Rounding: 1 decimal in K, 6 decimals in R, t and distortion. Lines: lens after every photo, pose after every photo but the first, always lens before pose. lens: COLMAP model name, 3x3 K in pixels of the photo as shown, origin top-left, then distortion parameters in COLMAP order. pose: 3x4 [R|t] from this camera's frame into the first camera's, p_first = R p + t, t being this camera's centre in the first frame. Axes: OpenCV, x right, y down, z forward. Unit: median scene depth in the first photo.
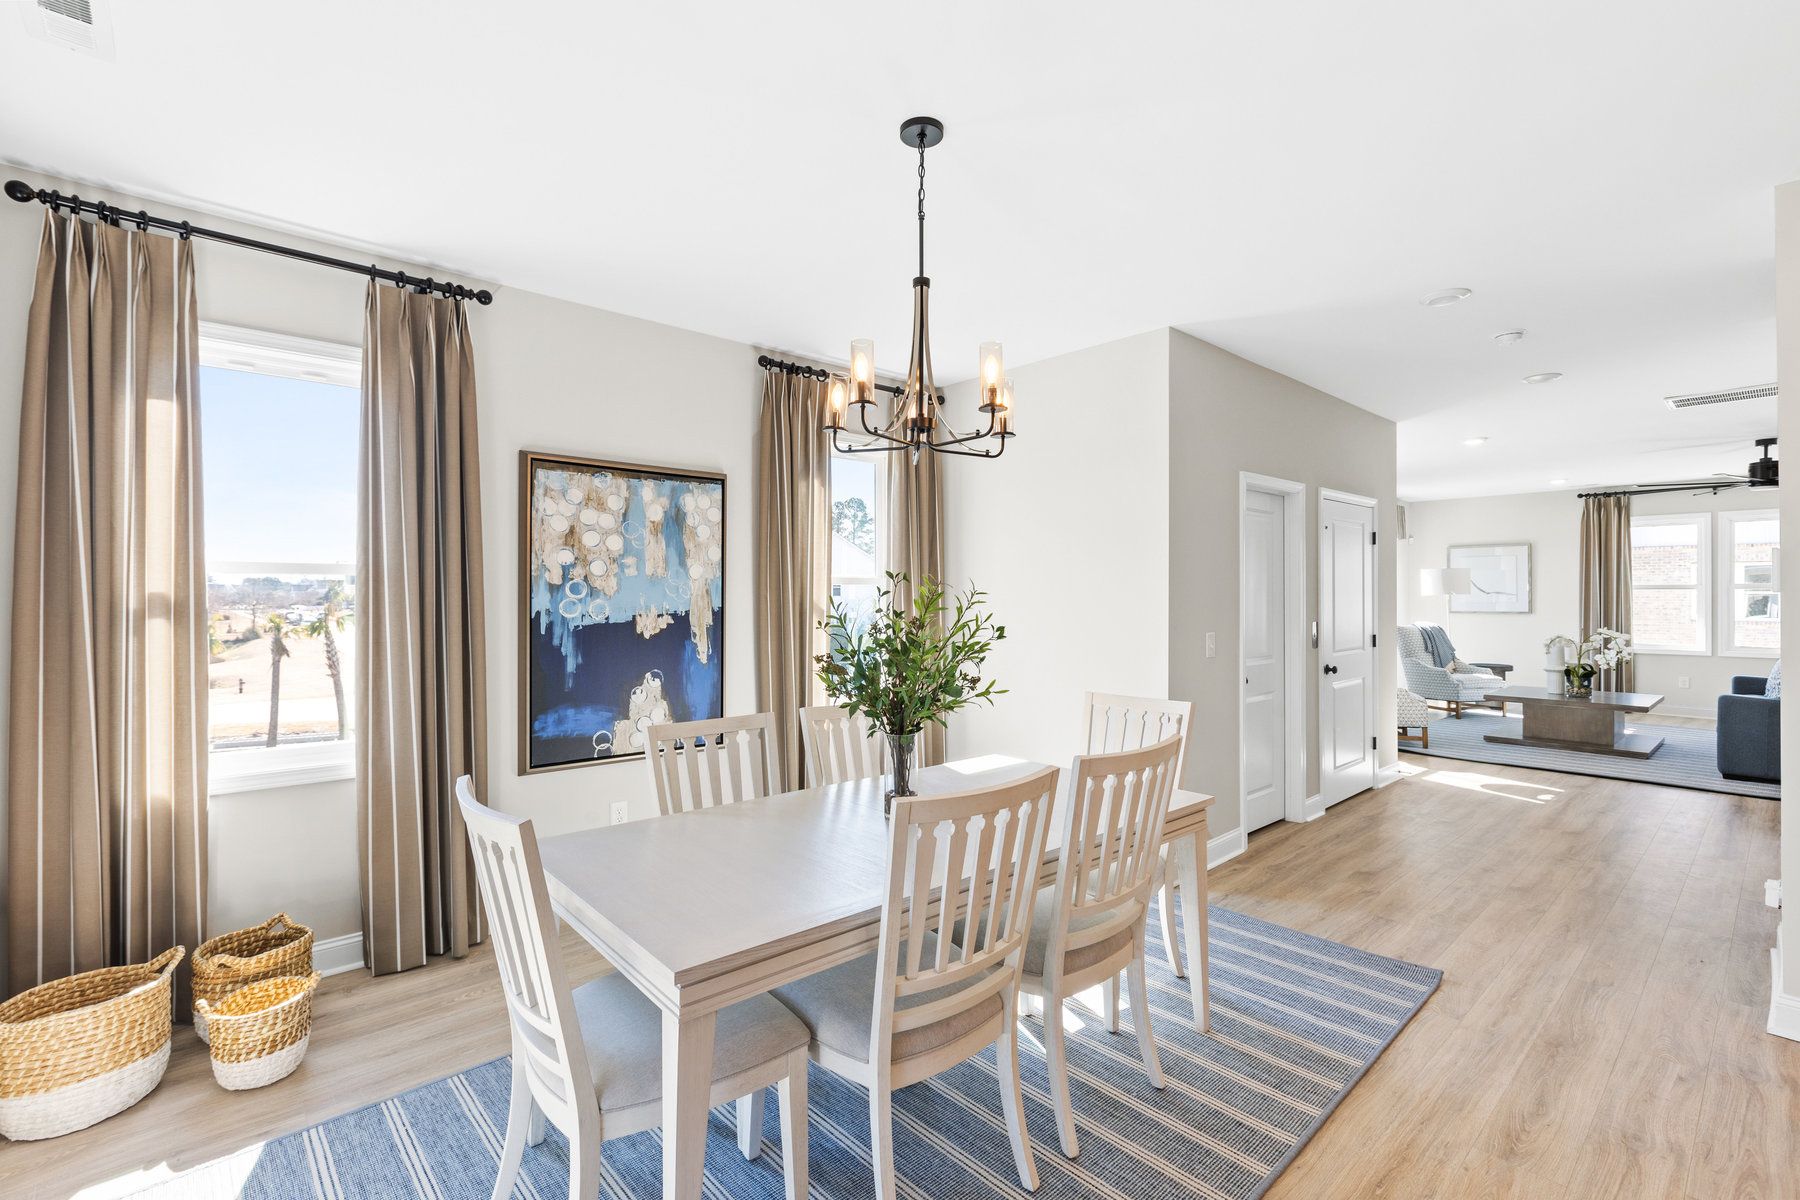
lens RADIAL K [[817.8, 0, 900.4], [0, 817.8, 594.4], [0, 0, 1]] dist [0.003544, 0.000810]
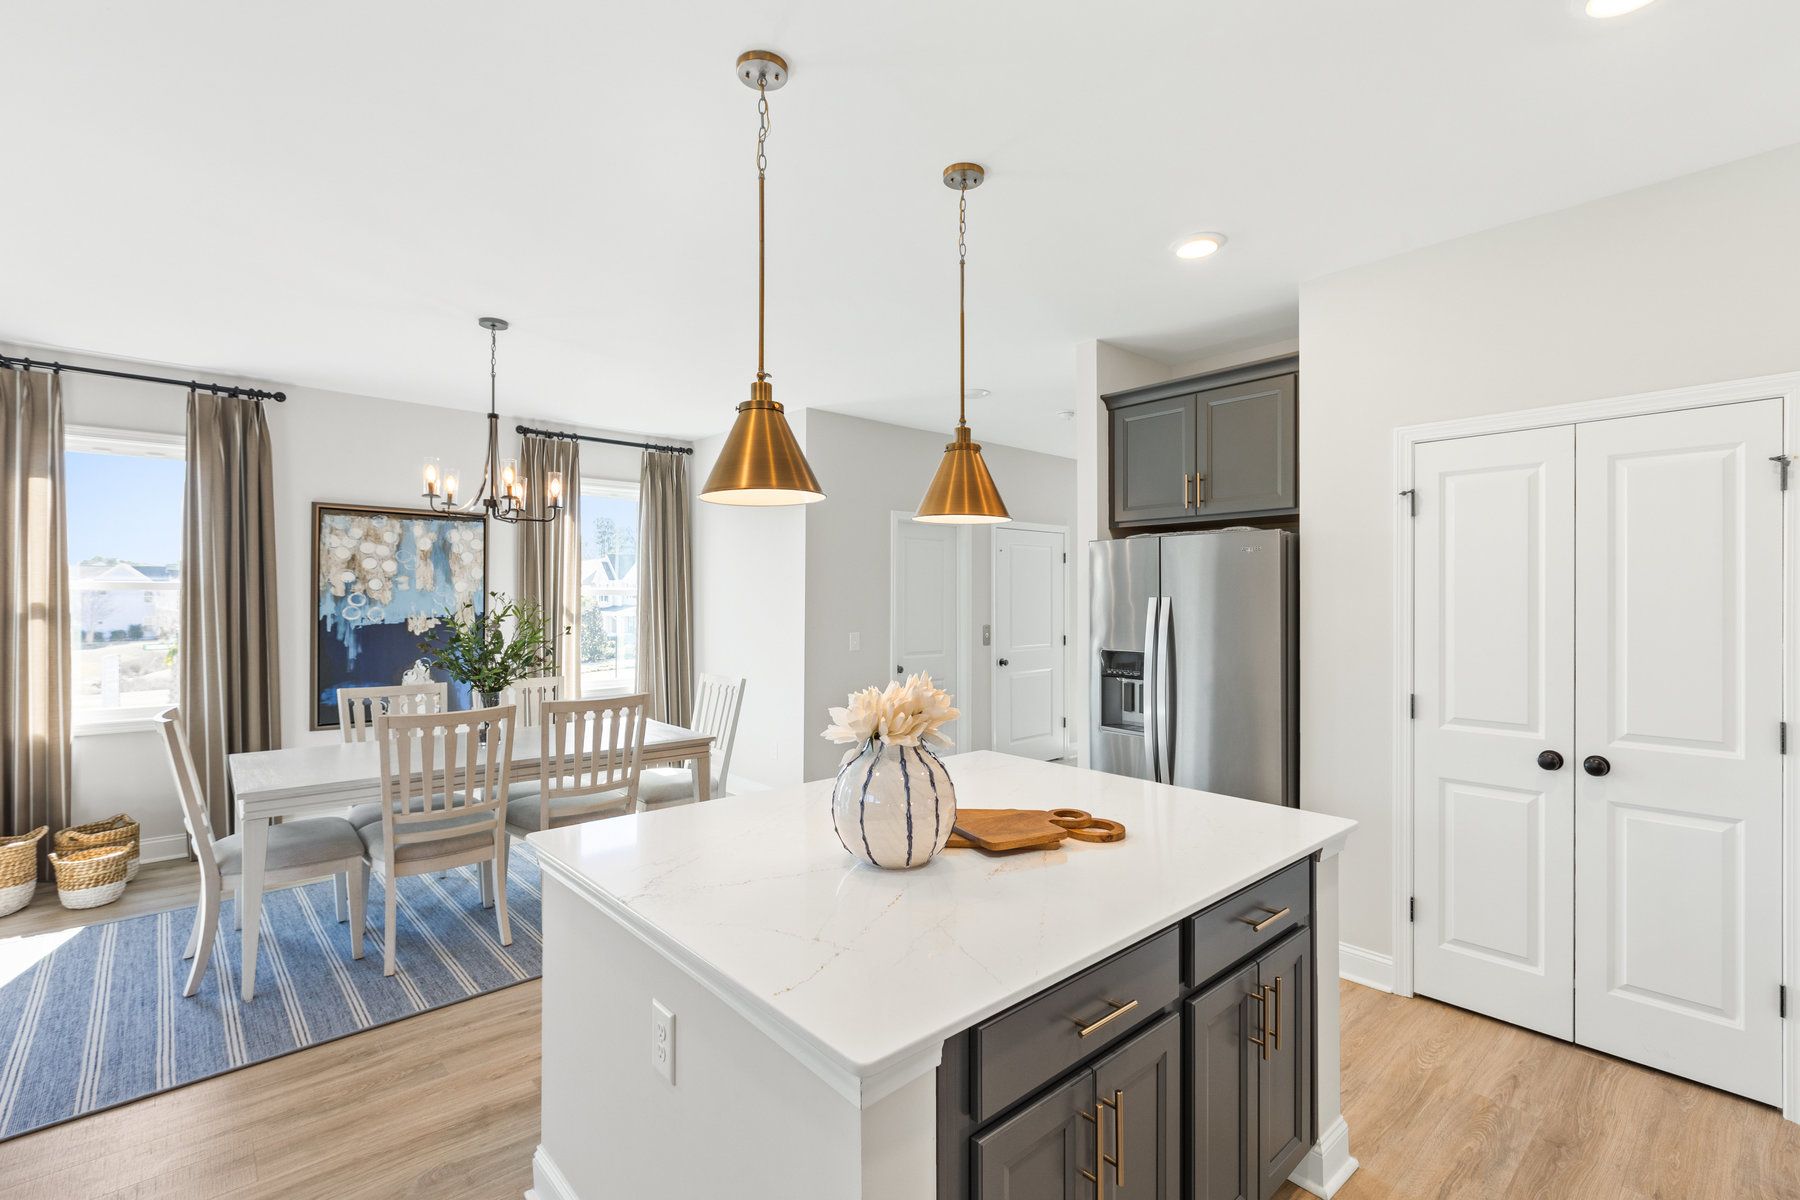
lens RADIAL K [[815.7, 0, 900.0], [0, 815.7, 600.0], [0, 0, 1]] dist [0.001260, -0.001044]
pose [[0.999990, 0.003327, 0.002817, 0.544652], [-0.003335, 0.999991, 0.002783, -0.013108], [-0.002807, -0.002792, 0.999992, -0.411541]]
